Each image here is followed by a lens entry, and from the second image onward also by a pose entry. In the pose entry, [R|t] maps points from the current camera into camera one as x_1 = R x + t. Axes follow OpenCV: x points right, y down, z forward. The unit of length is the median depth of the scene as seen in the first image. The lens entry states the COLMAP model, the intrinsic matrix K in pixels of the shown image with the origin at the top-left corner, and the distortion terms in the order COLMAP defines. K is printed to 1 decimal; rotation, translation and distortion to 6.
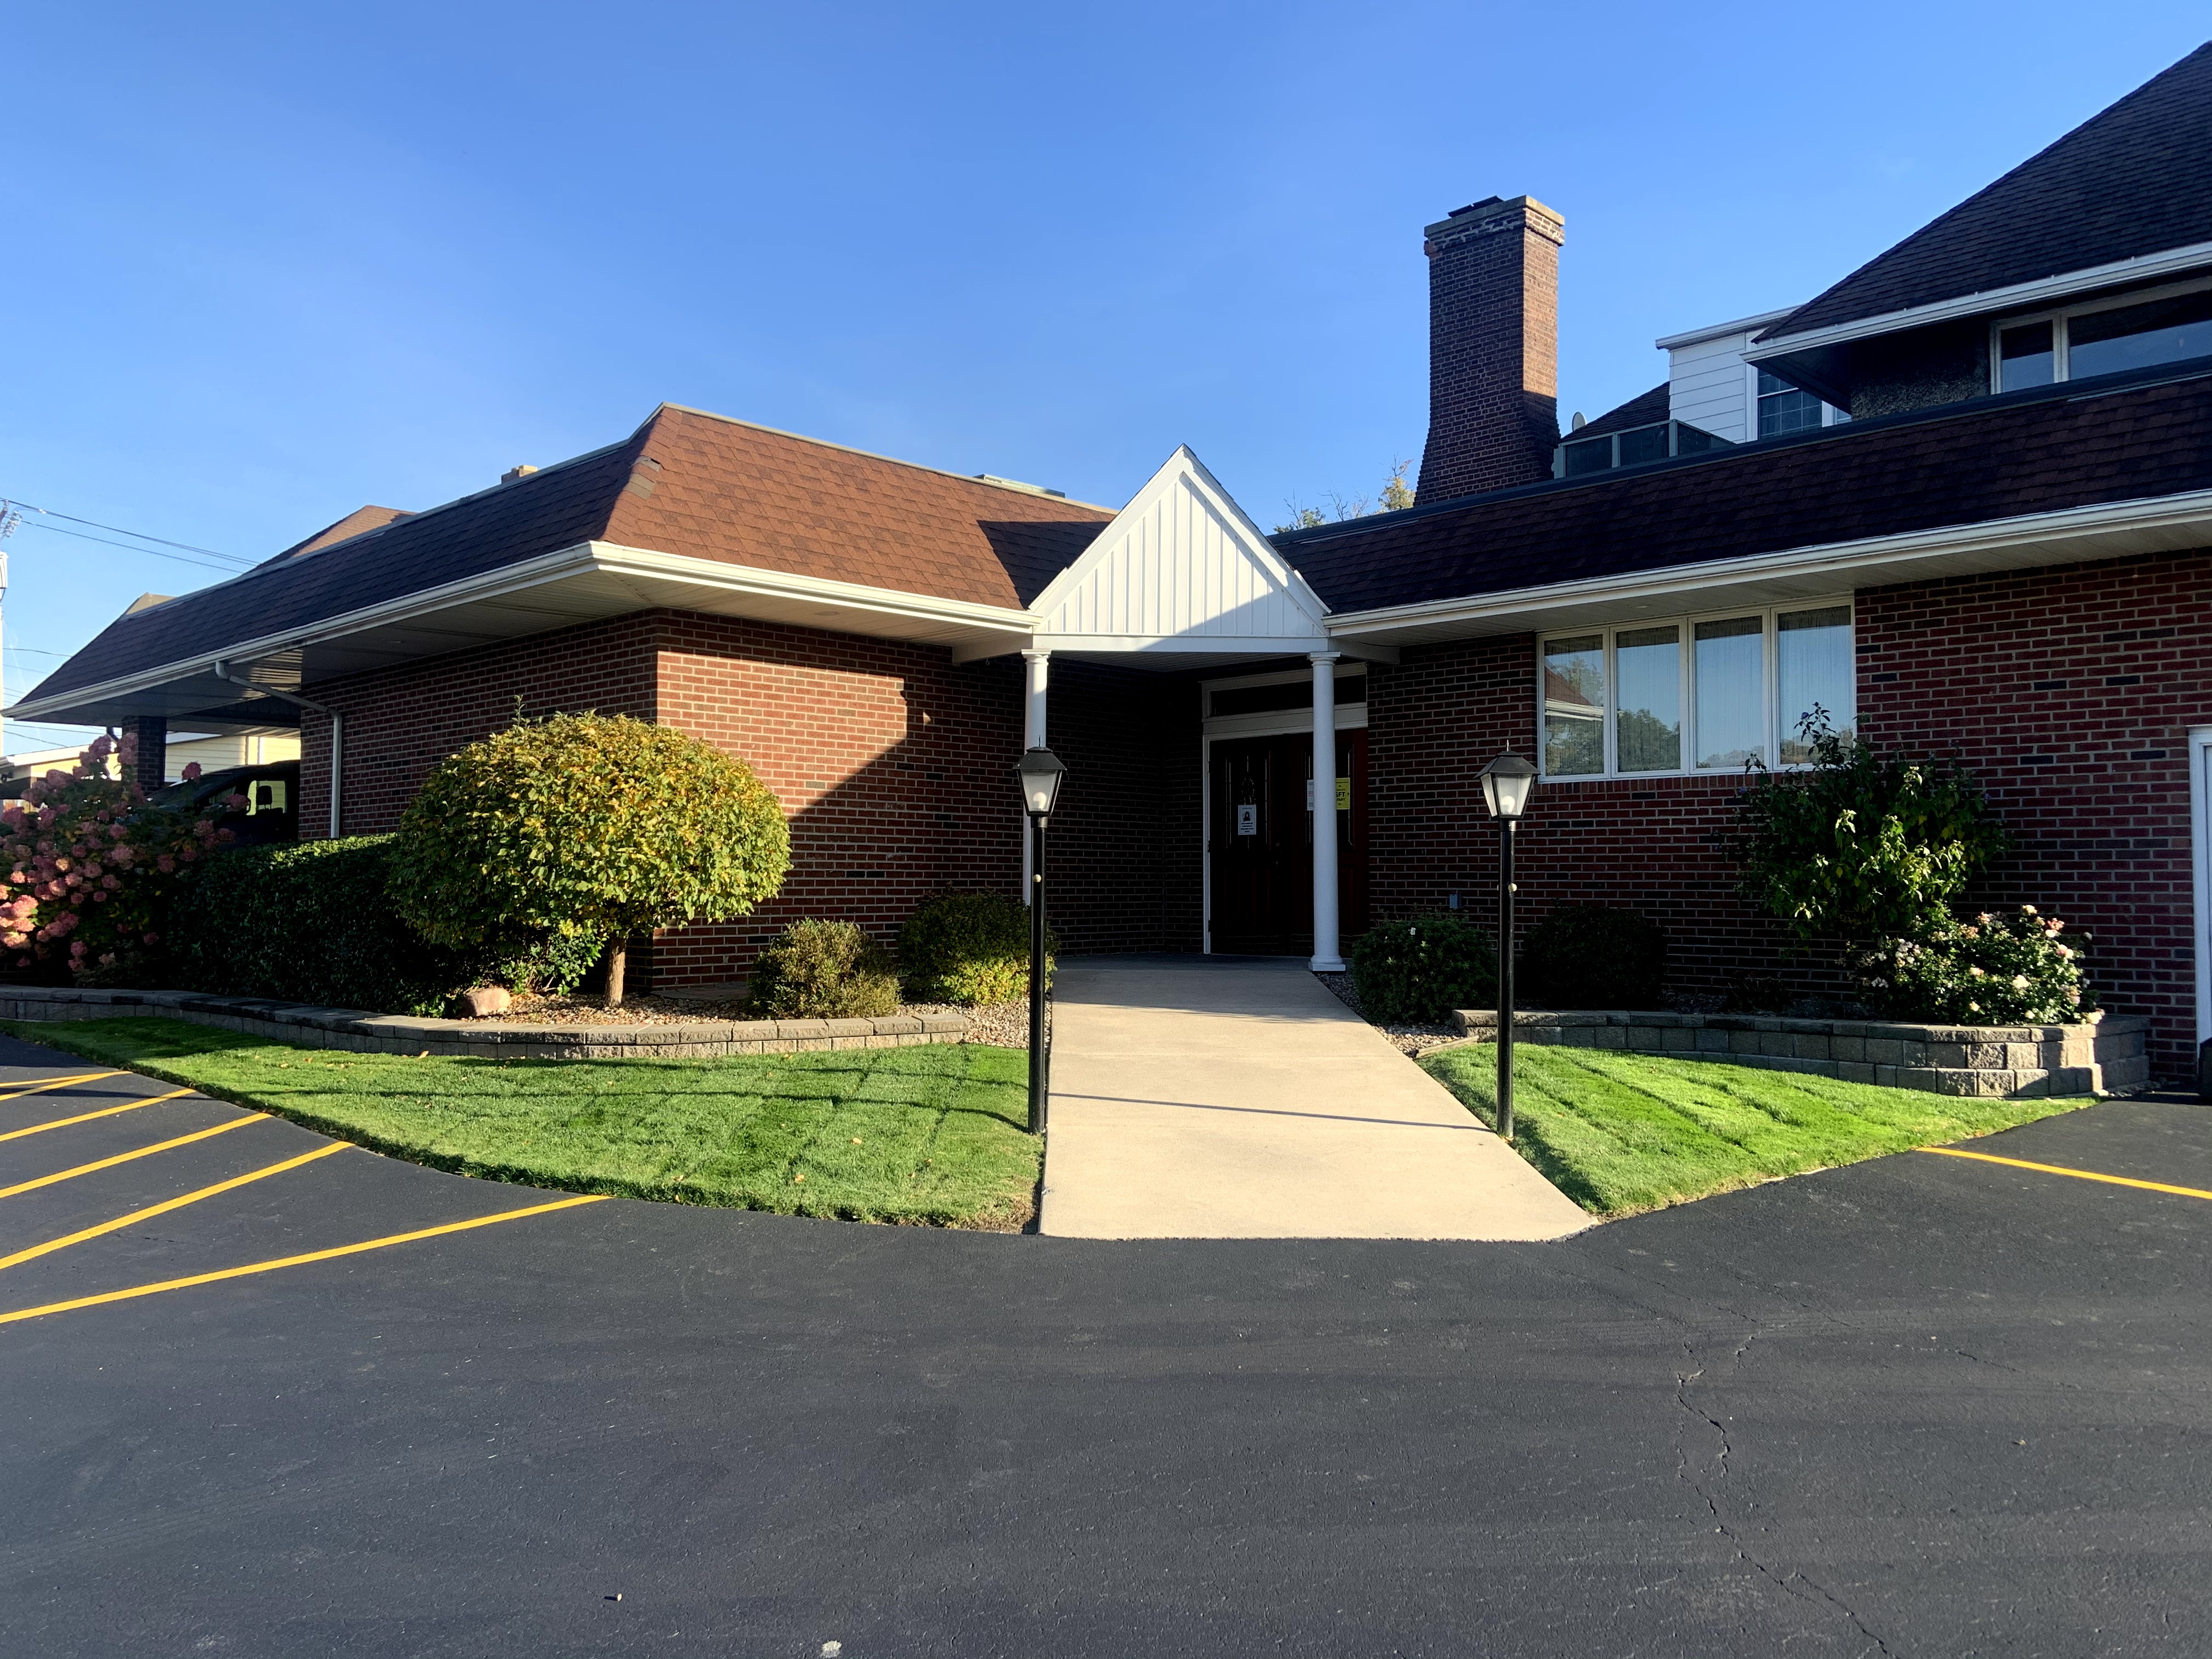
lens RADIAL K [[1677.5, 0, 1096.6], [0, 1677.5, 825.8], [0, 0, 1]] dist [0.110992, -0.128641]
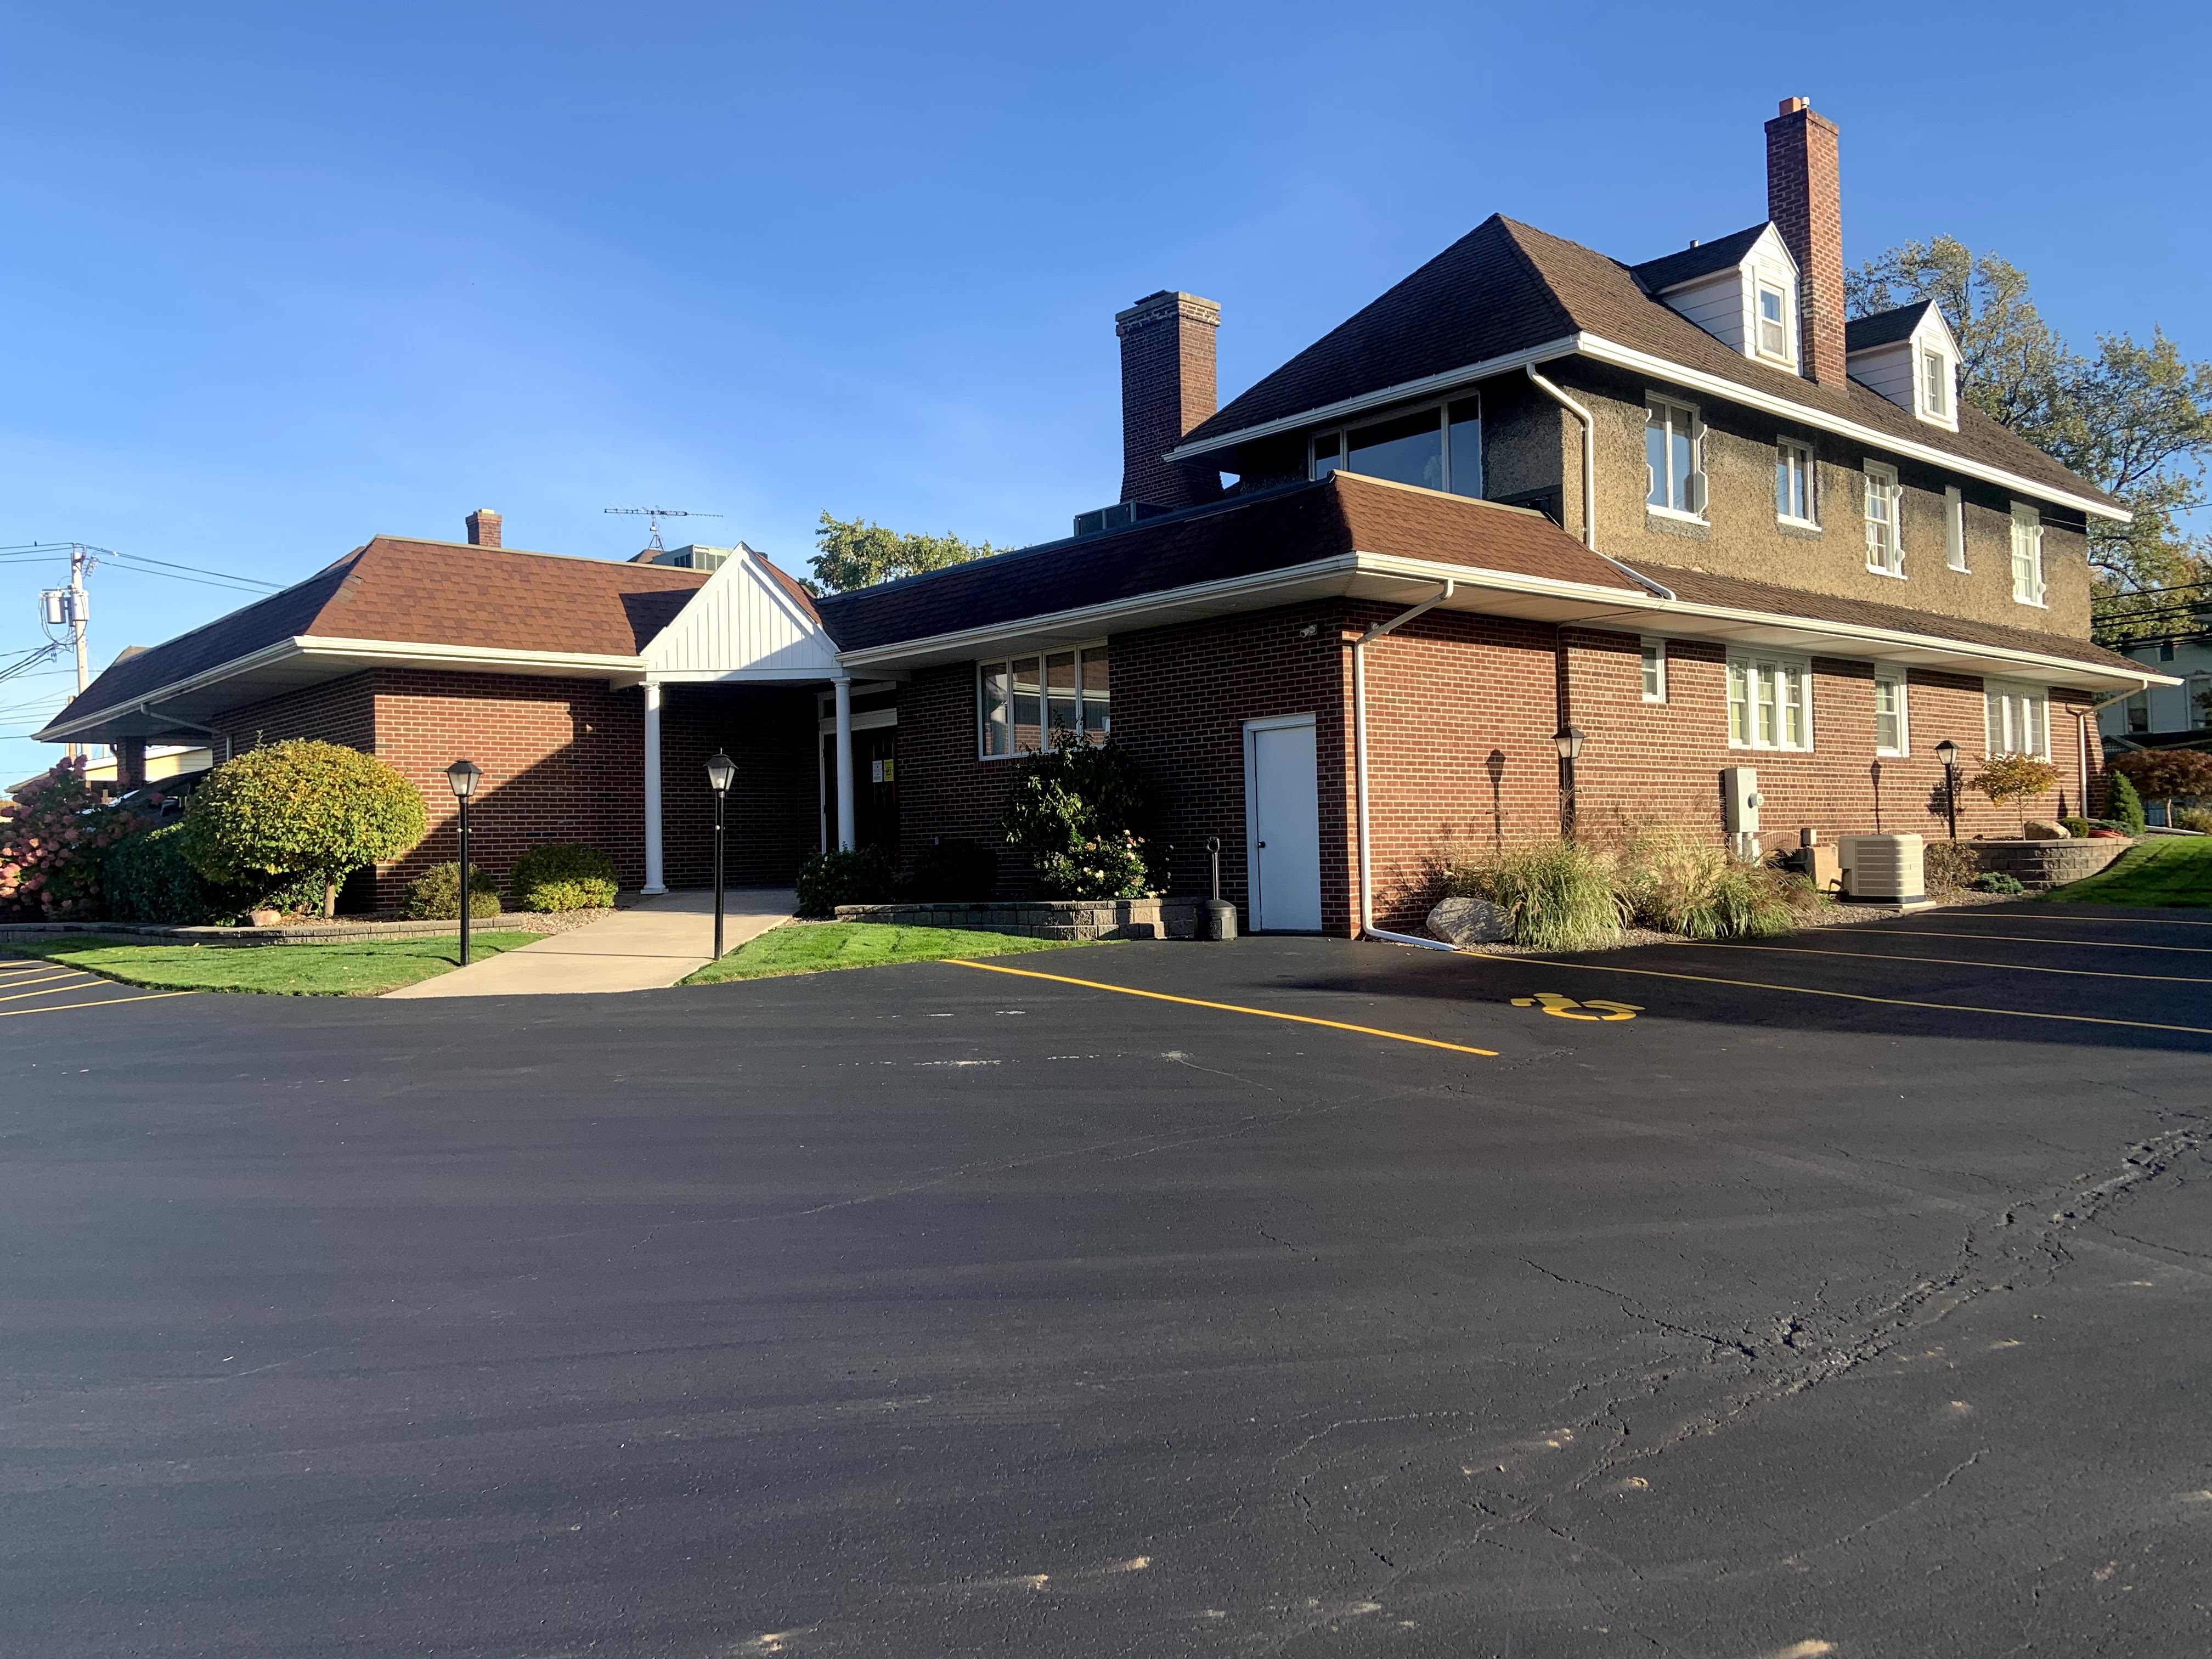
lens RADIAL K [[1677.5, 0, 1111.1], [0, 1677.5, 824.3], [0, 0, 1]] dist [0.110992, -0.128641]
pose [[0.997629, -0.029613, -0.062132, 0.486903], [0.030913, 0.999320, 0.020078, 0.005298], [0.061495, -0.021951, 0.997866, -0.507705]]
